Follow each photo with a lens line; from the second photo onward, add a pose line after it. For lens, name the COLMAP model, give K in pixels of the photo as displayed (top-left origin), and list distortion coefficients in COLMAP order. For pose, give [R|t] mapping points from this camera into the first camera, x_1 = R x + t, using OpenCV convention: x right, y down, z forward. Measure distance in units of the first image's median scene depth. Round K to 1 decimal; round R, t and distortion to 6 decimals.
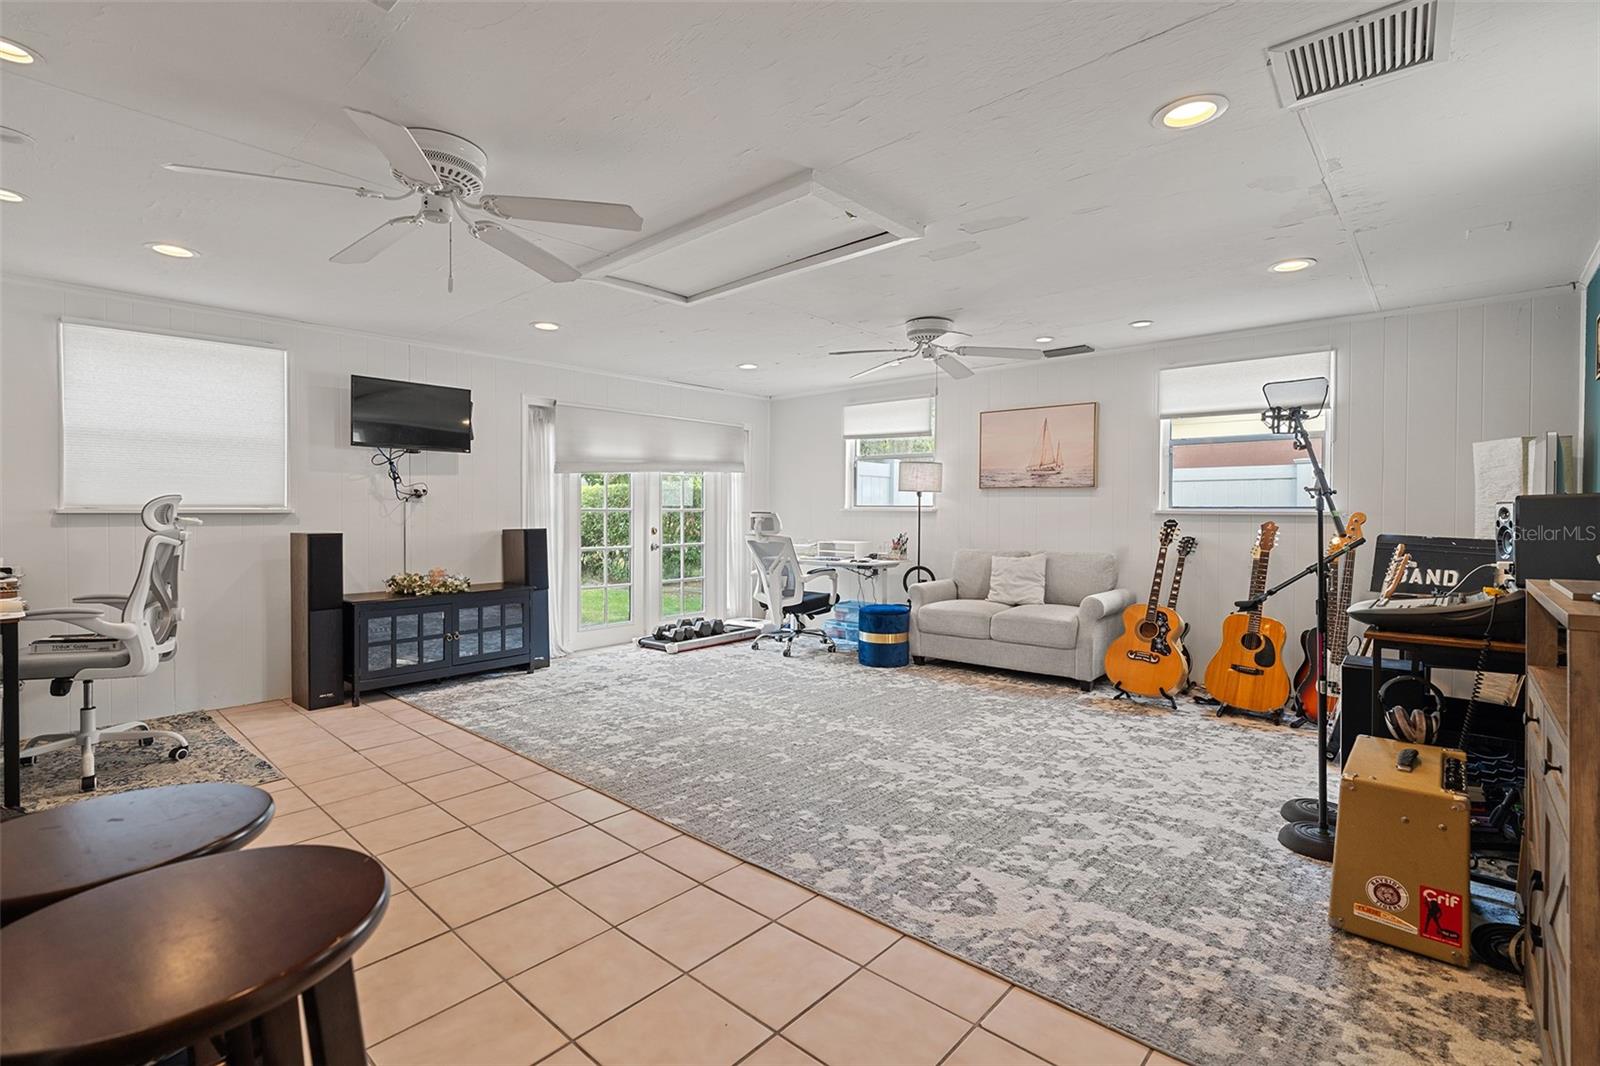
lens RADIAL K [[729.1, 0, 800.0], [0, 729.1, 533.0], [0, 0, 1]] dist [-0.000894, 0.000905]
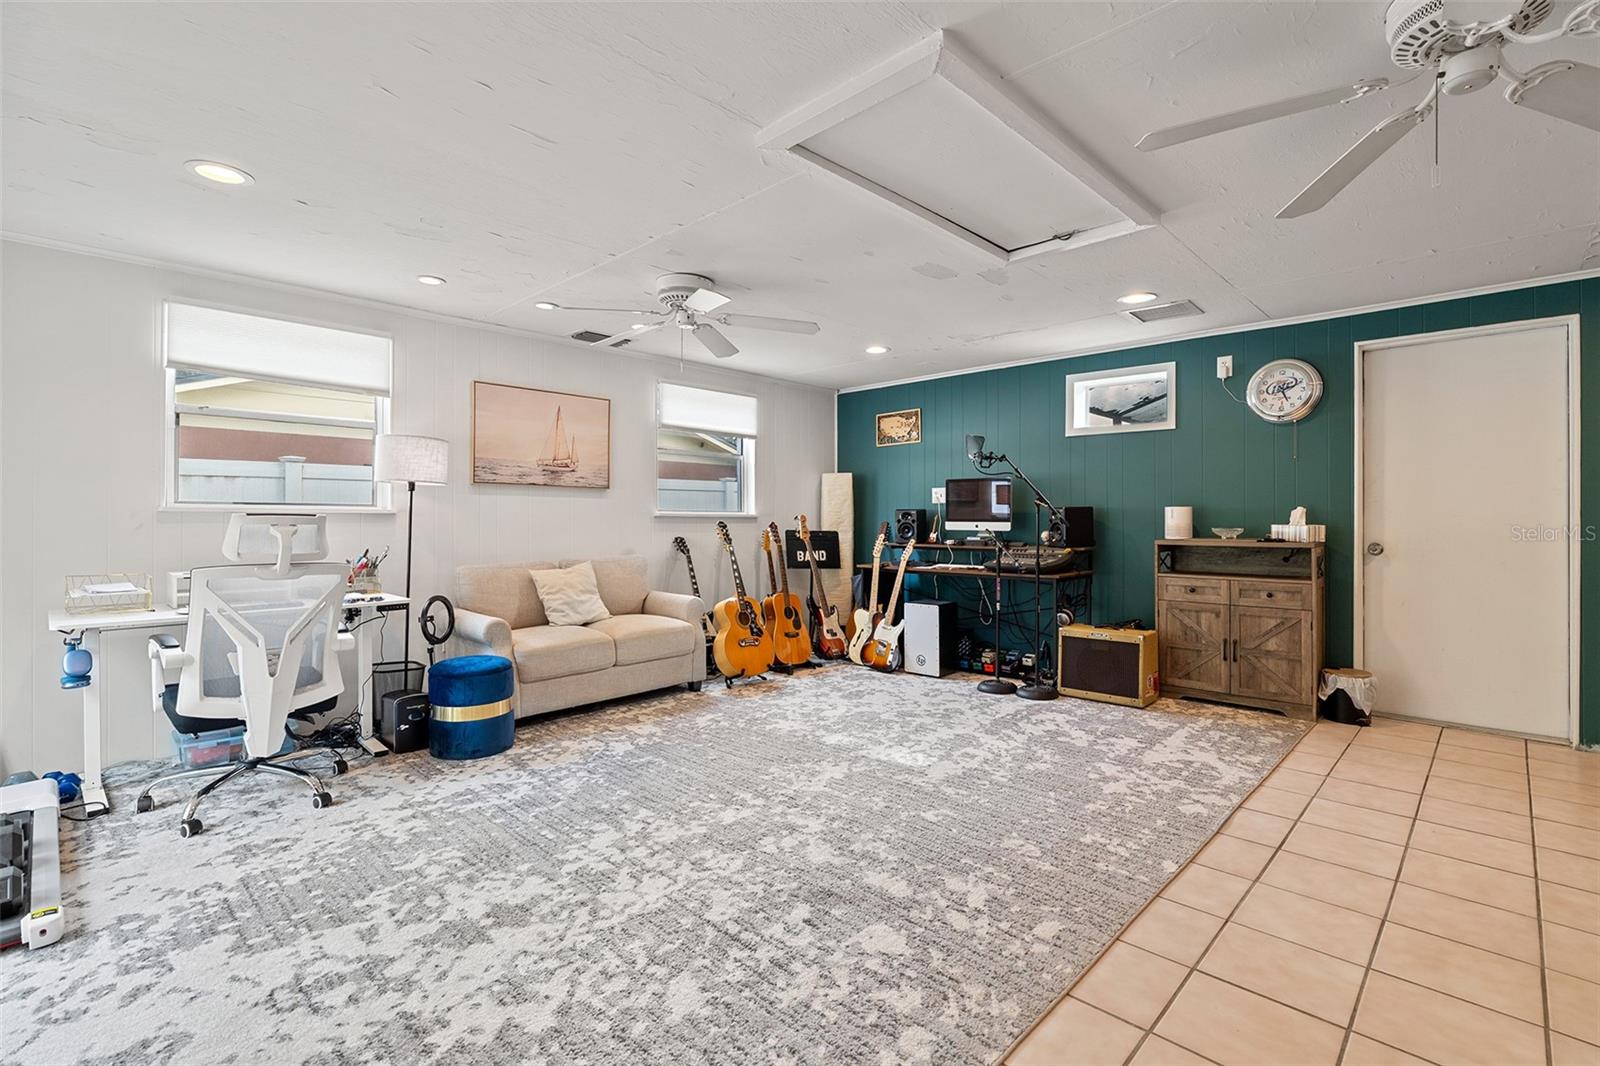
lens RADIAL K [[729.1, 0, 800.0], [0, 729.1, 533.0], [0, 0, 1]] dist [-0.000894, 0.000905]
pose [[0.035298, -0.022126, 0.999132, -0.835189], [0.028886, 0.999360, 0.021111, -0.027895], [-0.998959, 0.028116, 0.035914, 1.112623]]
